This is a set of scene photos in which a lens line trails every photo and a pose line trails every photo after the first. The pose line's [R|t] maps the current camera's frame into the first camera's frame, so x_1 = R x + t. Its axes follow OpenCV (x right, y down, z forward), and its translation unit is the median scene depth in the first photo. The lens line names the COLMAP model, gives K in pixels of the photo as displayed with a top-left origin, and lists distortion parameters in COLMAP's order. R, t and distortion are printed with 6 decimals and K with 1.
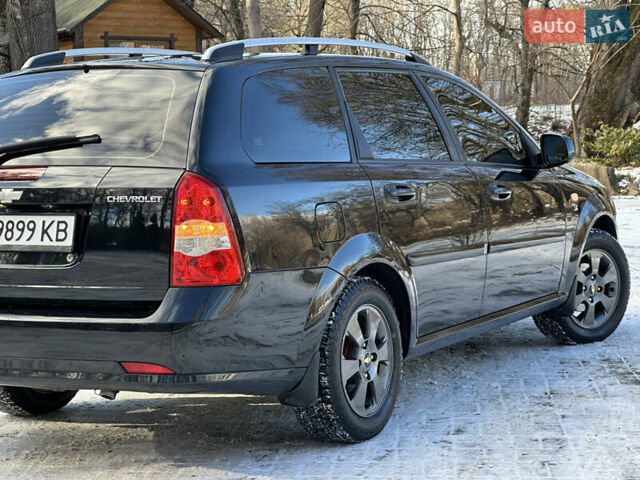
lens RADIAL K [[1653.3, 0, 351.3], [0, 1653.3, 234.0], [0, 0, 1]] dist [0.023762, 3.686943]
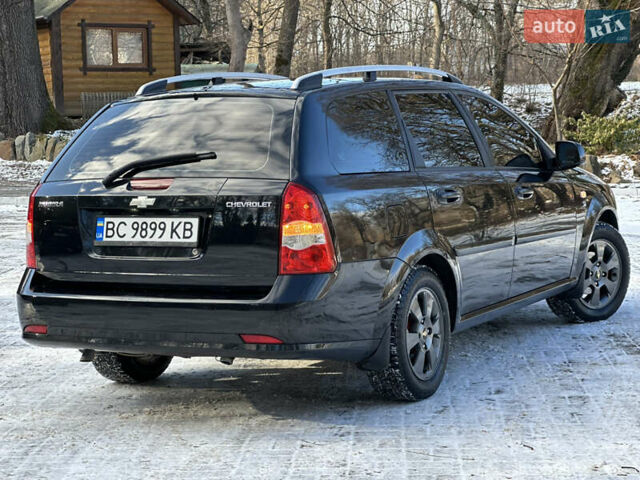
lens RADIAL K [[1876.4, 0, 320.0], [0, 1876.4, 240.0], [0, 0, 1]] dist [-0.091235, 7.058265]
pose [[0.999684, -0.006251, 0.024335, -0.100894], [0.005928, 0.999893, 0.013346, -0.011601], [-0.024416, -0.013197, 0.999615, -0.380073]]
